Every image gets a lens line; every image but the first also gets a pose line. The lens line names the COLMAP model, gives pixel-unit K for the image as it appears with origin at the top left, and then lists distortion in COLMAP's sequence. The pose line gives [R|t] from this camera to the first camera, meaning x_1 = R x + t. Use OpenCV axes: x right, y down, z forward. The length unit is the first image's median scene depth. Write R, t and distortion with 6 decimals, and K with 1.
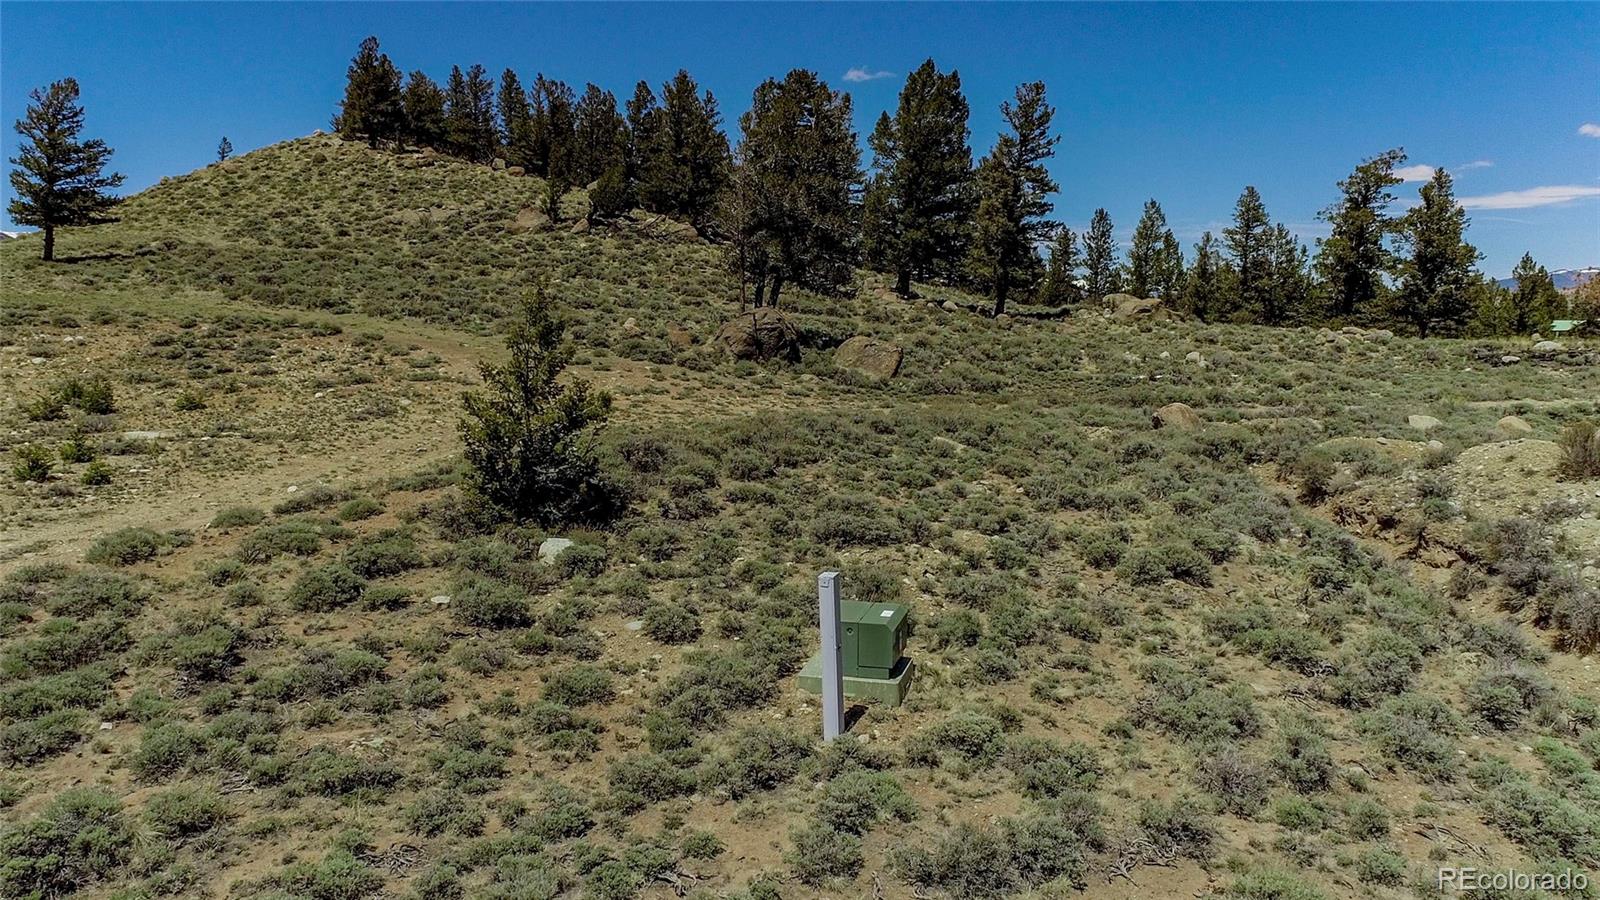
lens RADIAL K [[1173.1, 0, 795.3], [0, 1173.1, 448.6], [0, 0, 1]] dist [-0.010753, 0.005401]
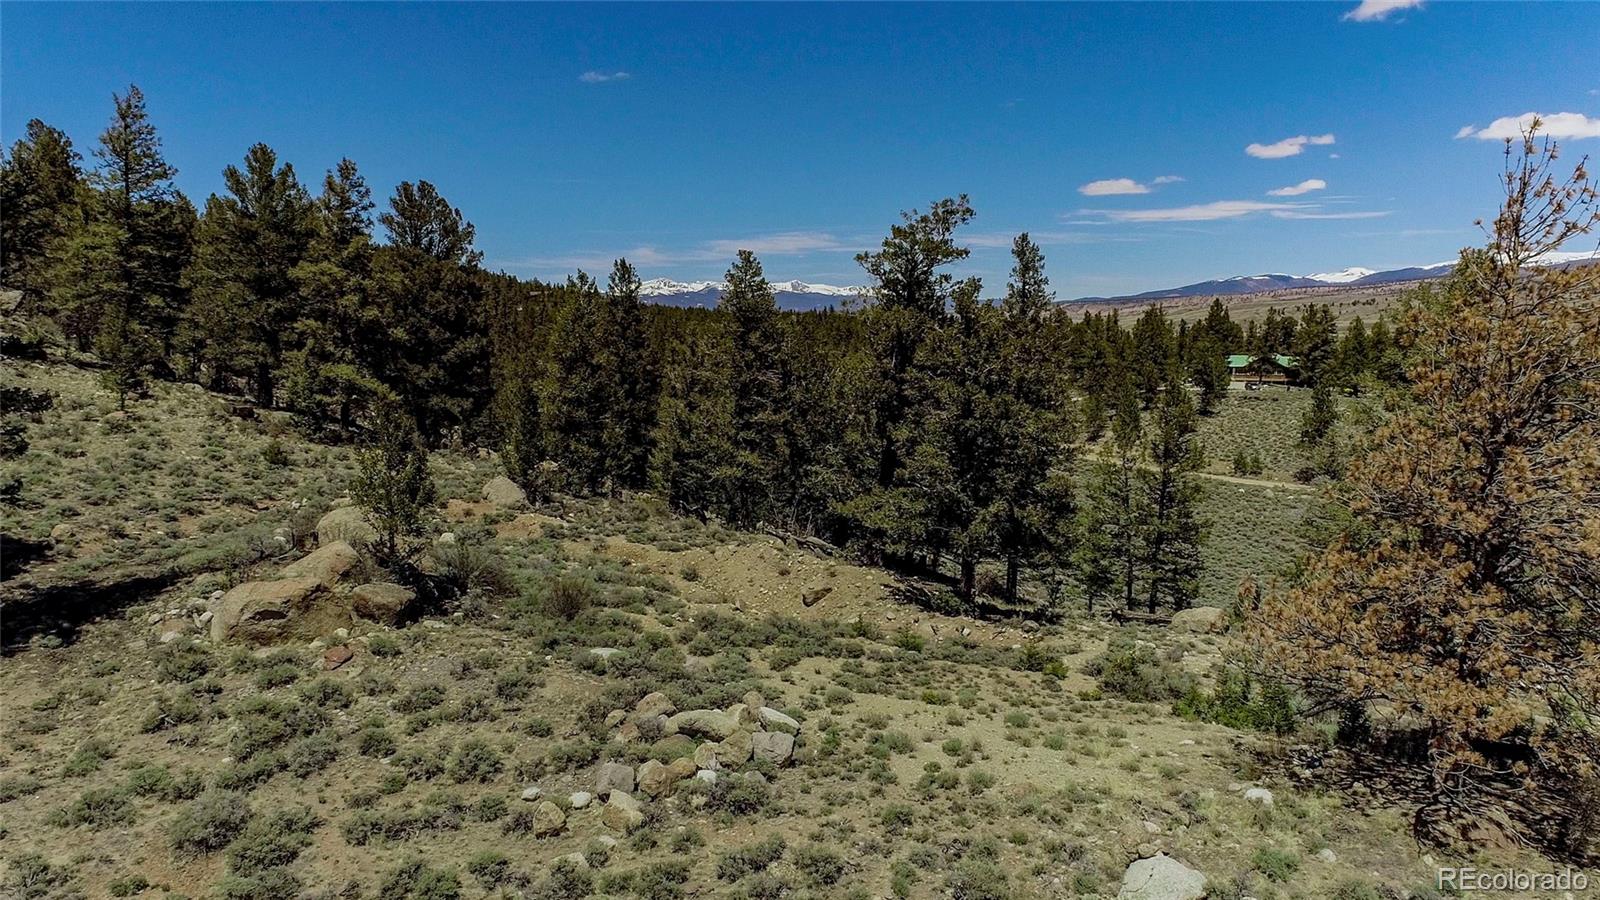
lens RADIAL K [[1174.3, 0, 800.0], [0, 1174.3, 450.0], [0, 0, 1]] dist [-0.011175, 0.006839]
pose [[0.975960, -0.027737, 0.216177, 0.609479], [0.028187, 0.999602, 0.001001, -0.264211], [-0.216119, 0.005116, 0.976354, 0.889219]]
